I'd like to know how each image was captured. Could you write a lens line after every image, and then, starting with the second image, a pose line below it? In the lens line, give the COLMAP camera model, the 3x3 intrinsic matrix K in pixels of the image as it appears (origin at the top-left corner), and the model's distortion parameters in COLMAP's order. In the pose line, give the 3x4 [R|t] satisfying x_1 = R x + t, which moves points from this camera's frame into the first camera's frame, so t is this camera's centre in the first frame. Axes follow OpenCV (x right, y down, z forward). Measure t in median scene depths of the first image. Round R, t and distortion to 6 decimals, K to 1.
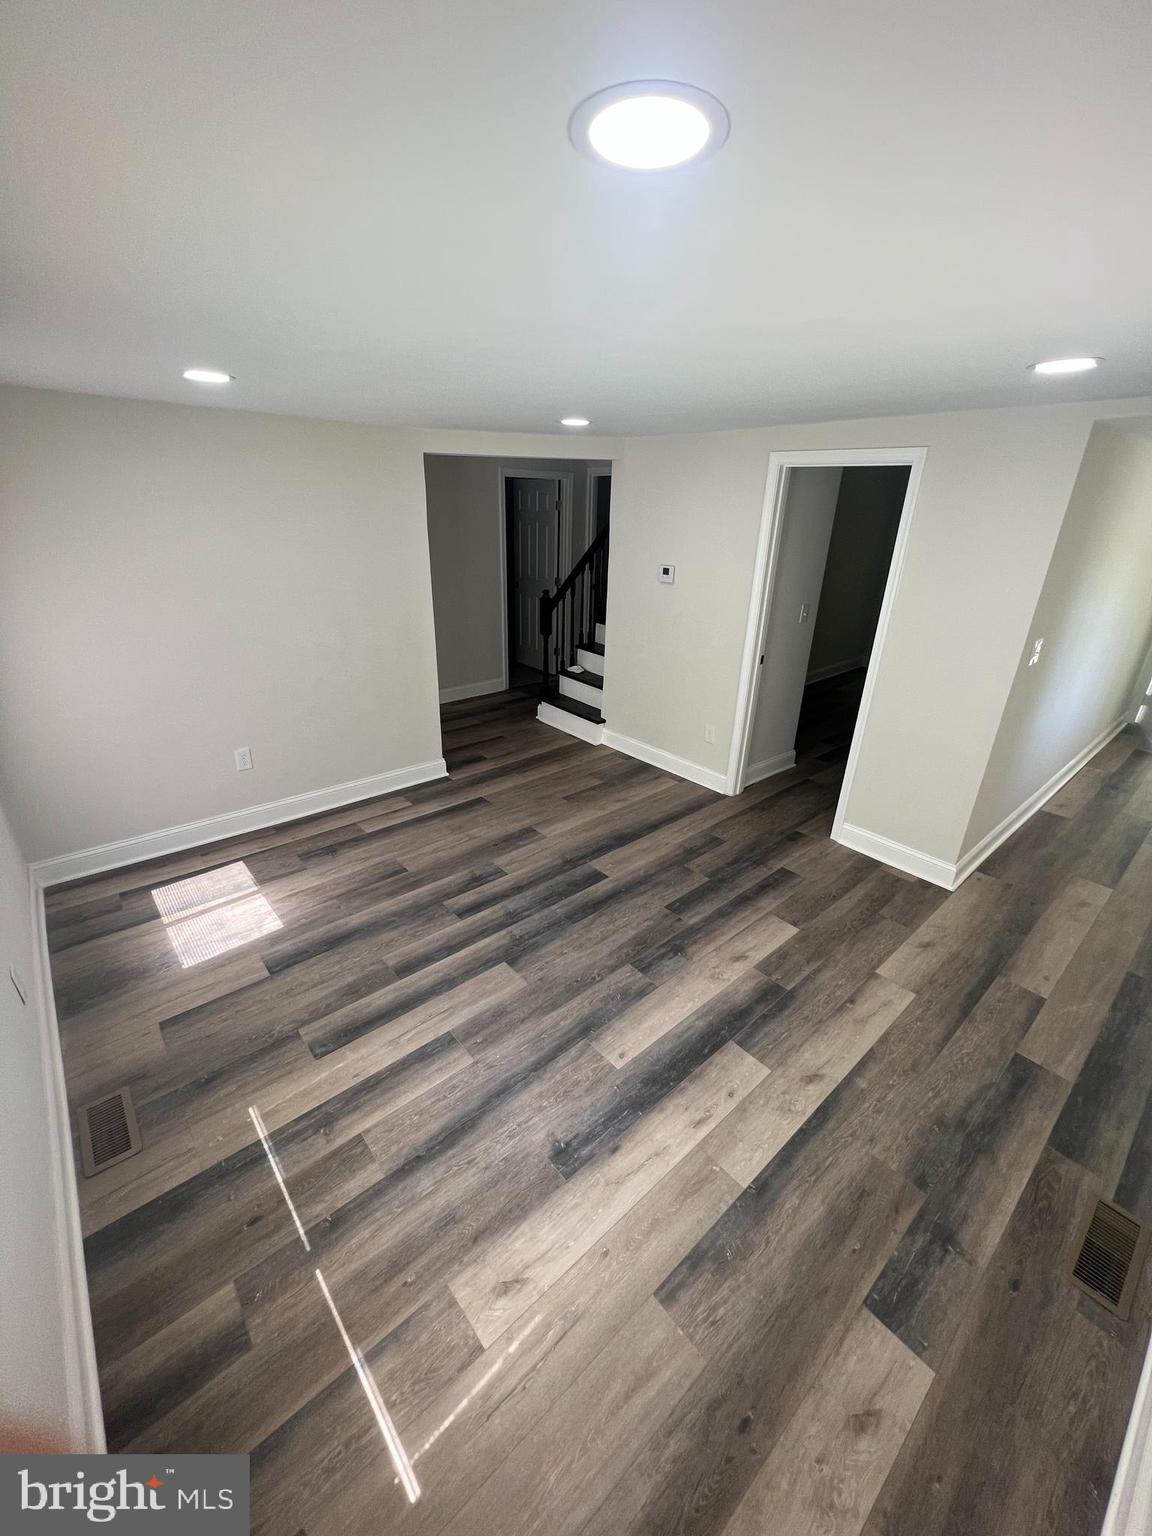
lens RADIAL K [[611.3, 0, 574.4], [0, 611.3, 768.5], [0, 0, 1]] dist [-0.003309, 0.001195]
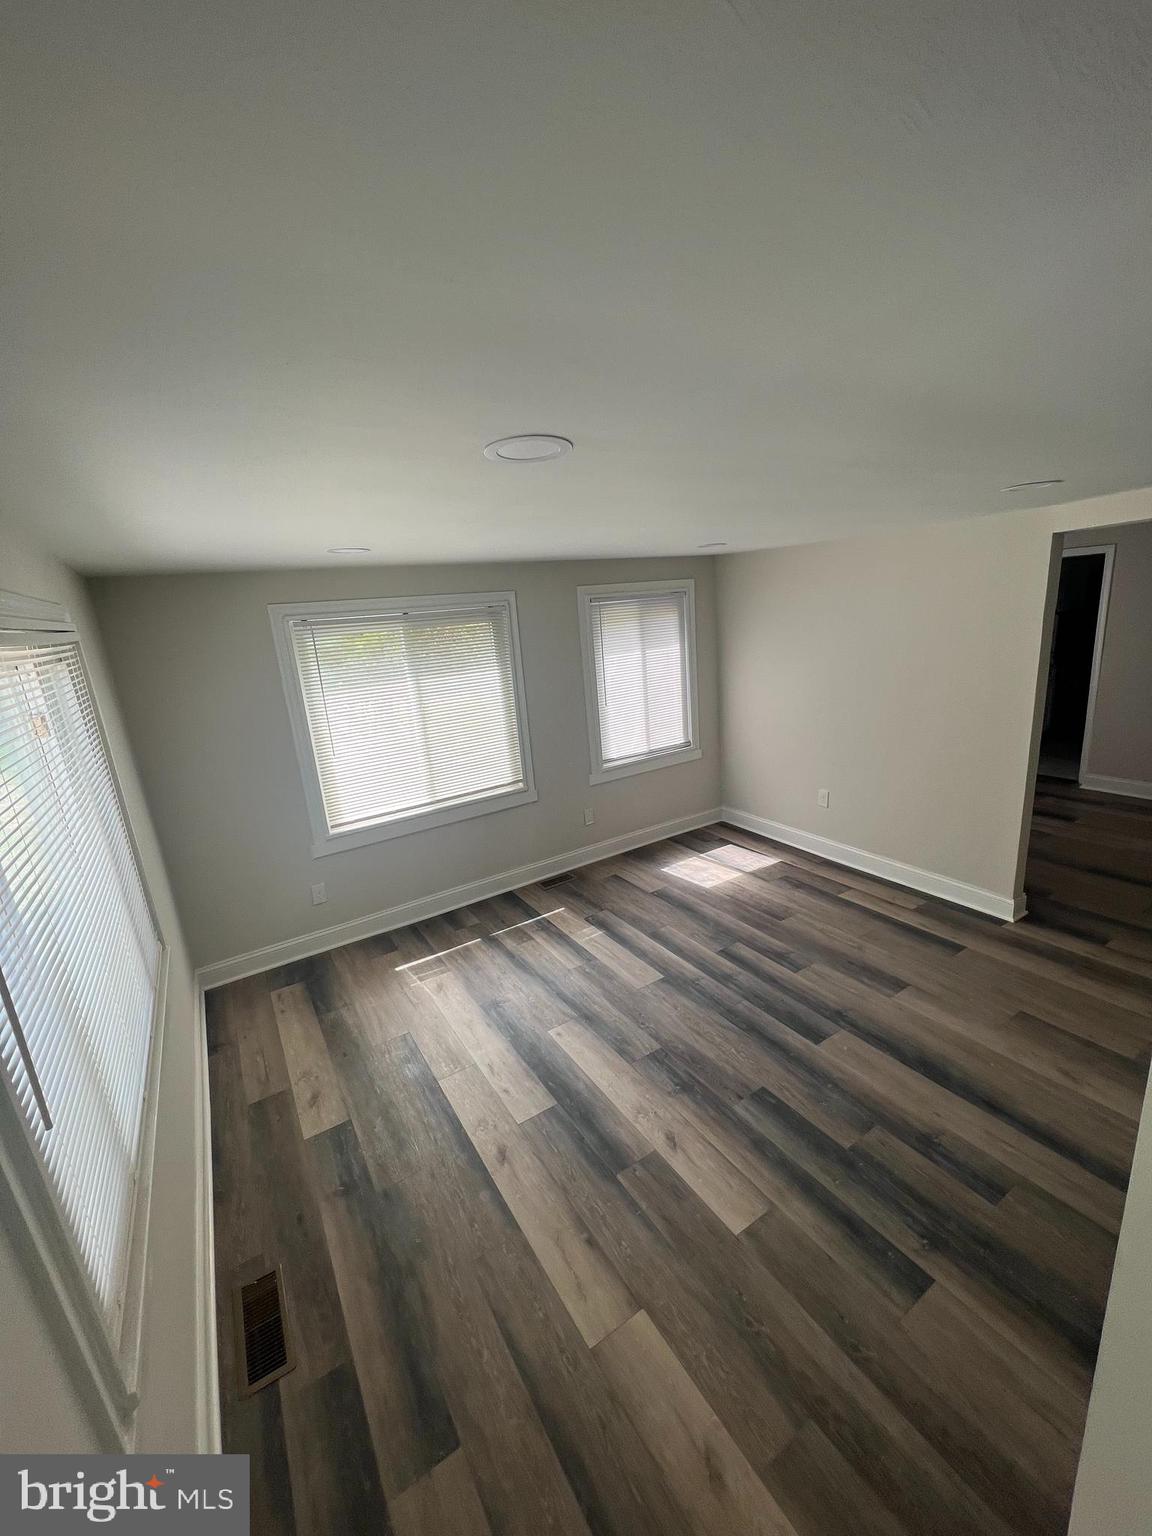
lens RADIAL K [[611.3, 0, 577.2], [0, 611.3, 767.7], [0, 0, 1]] dist [-0.003309, 0.001195]
pose [[-0.154434, 0.235942, -0.959417, 0.944309], [-0.327273, 0.904028, 0.275001, -0.324543], [0.932225, 0.356461, -0.062395, 0.738714]]
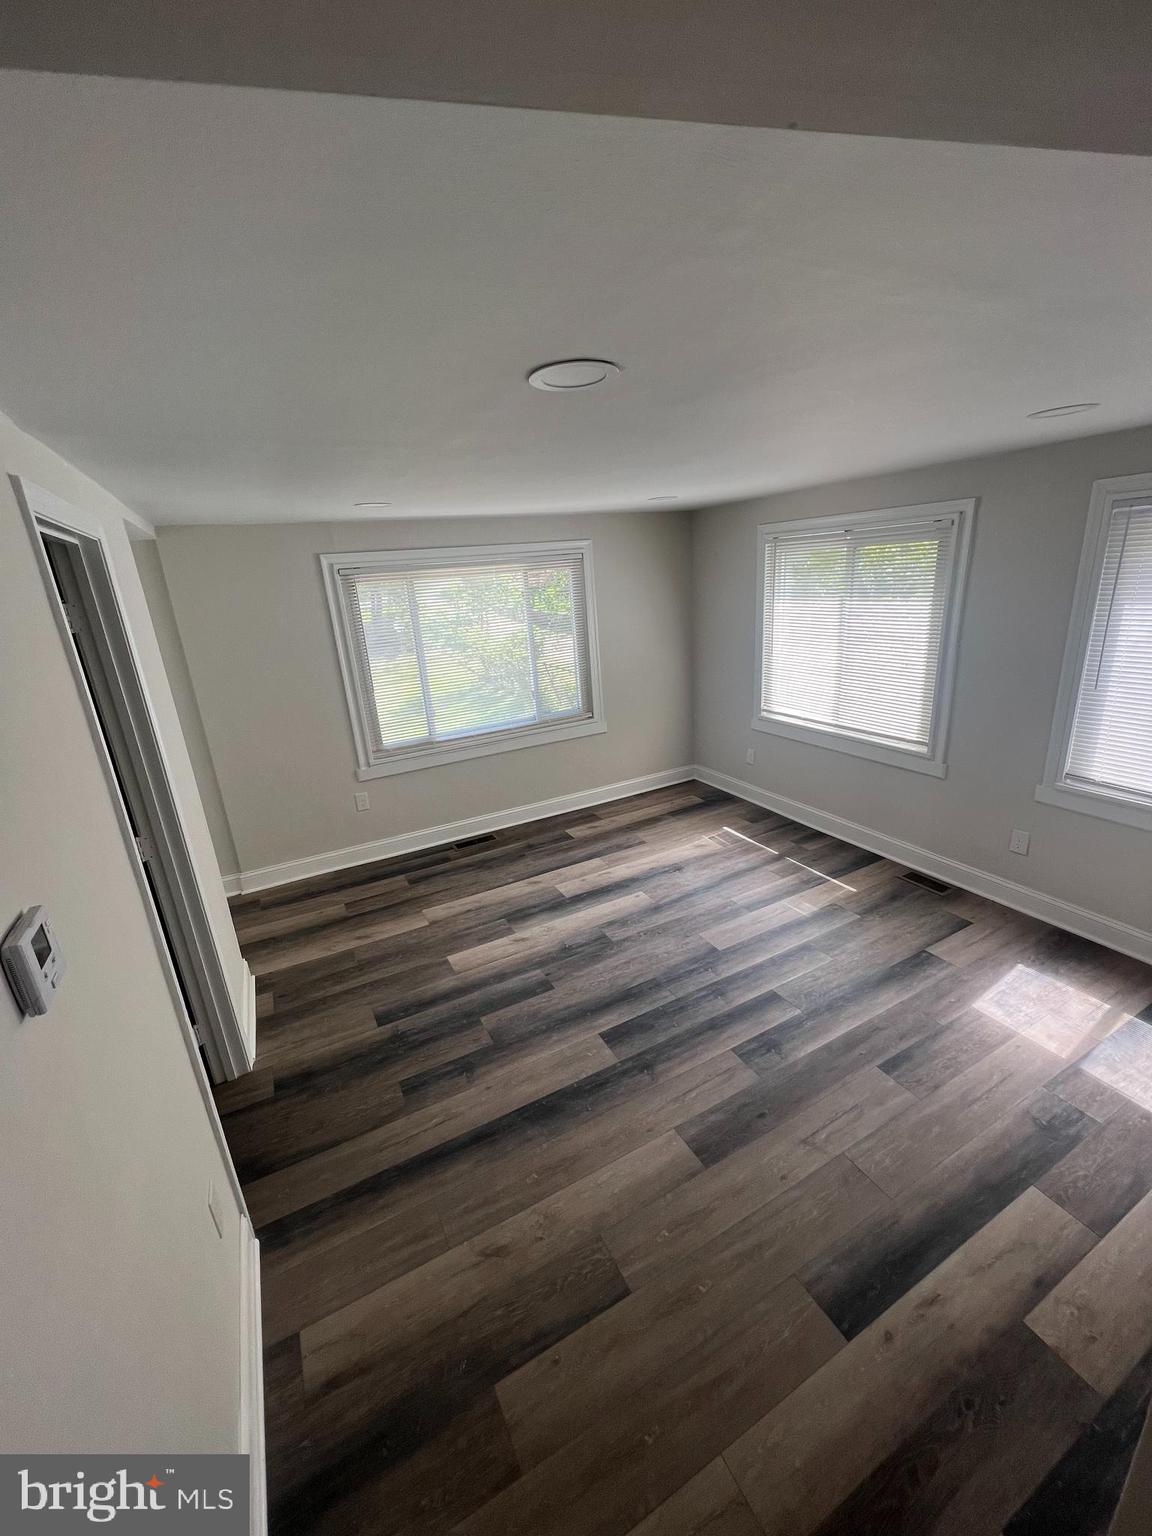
lens RADIAL K [[611.3, 0, 579.4], [0, 611.3, 768.4], [0, 0, 1]] dist [-0.003309, 0.001195]
pose [[-0.974627, -0.026560, 0.222255, -0.100545], [0.130317, 0.739971, 0.659894, -0.707240], [-0.181989, 0.672114, -0.717734, 1.586846]]
